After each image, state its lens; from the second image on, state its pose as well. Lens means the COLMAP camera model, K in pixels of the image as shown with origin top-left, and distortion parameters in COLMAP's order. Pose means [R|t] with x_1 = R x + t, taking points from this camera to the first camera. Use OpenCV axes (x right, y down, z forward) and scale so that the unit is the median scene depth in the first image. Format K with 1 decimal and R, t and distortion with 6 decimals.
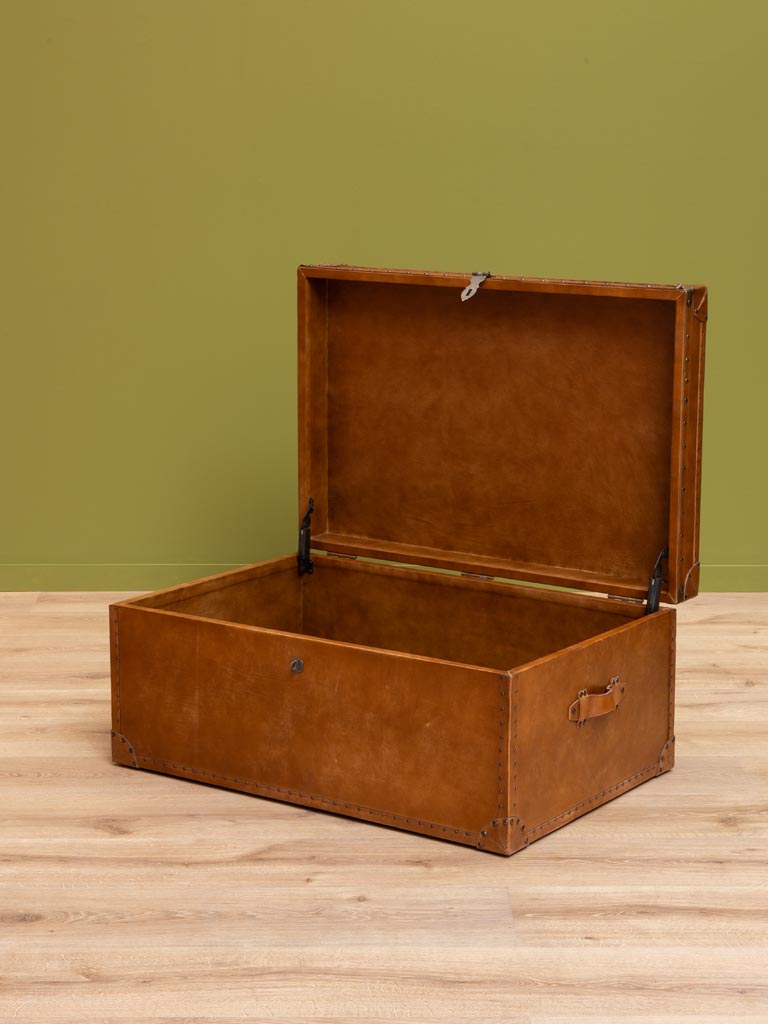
lens RADIAL K [[2110.0, 0, 384.0], [0, 2110.0, 512.0], [0, 0, 1]] dist [-0.024358, 0.053035]
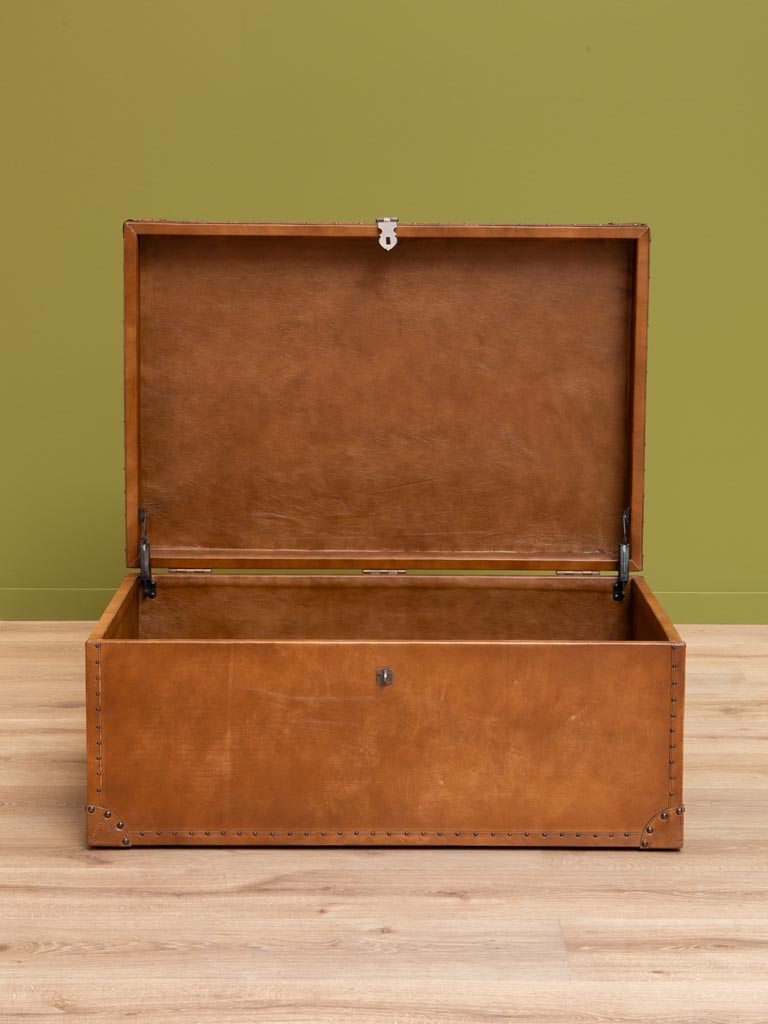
lens RADIAL K [[2411.8, 0, 384.0], [0, 2411.8, 512.0], [0, 0, 1]] dist [-0.010317, -0.116764]
pose [[0.821621, -0.083903, 0.563825, -0.548407], [0.106274, 0.994313, -0.006900, 0.013889], [-0.560039, 0.065589, 0.825865, 0.199615]]
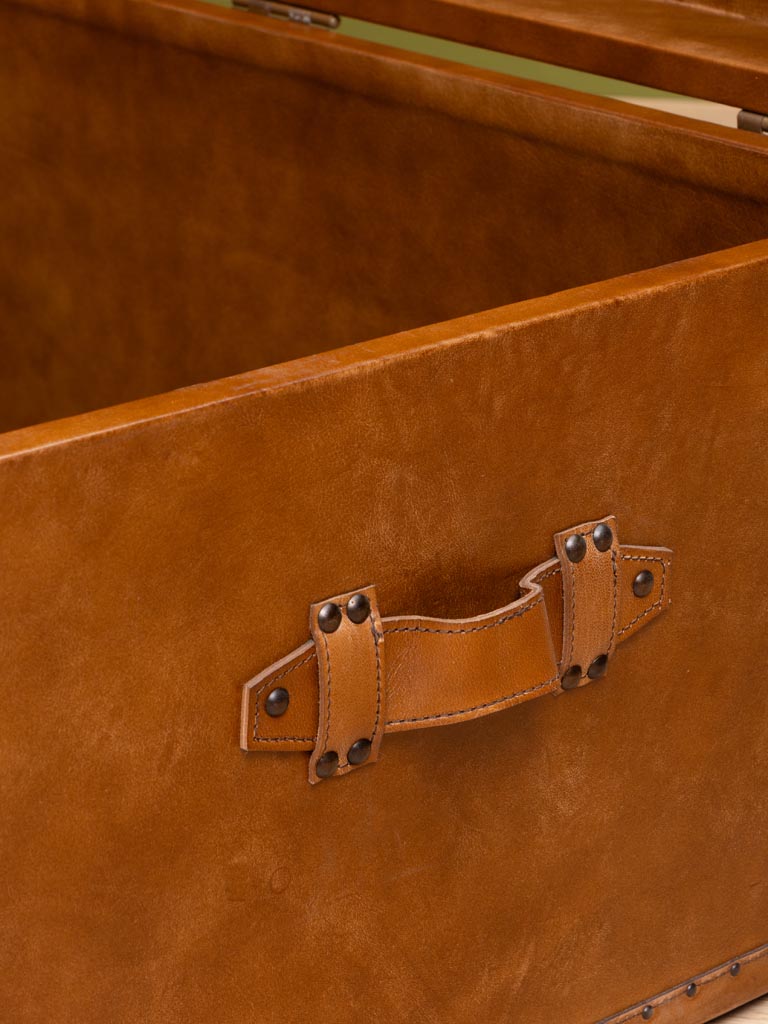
lens RADIAL K [[3210.7, 0, 384.0], [0, 3210.7, 512.0], [0, 0, 1]] dist [0.074865, 0.840928]
pose [[0.975296, 0.080853, -0.205574, 0.147756], [-0.047049, 0.985287, 0.164302, 0.027751], [0.215834, -0.150571, 0.964751, 0.681712]]
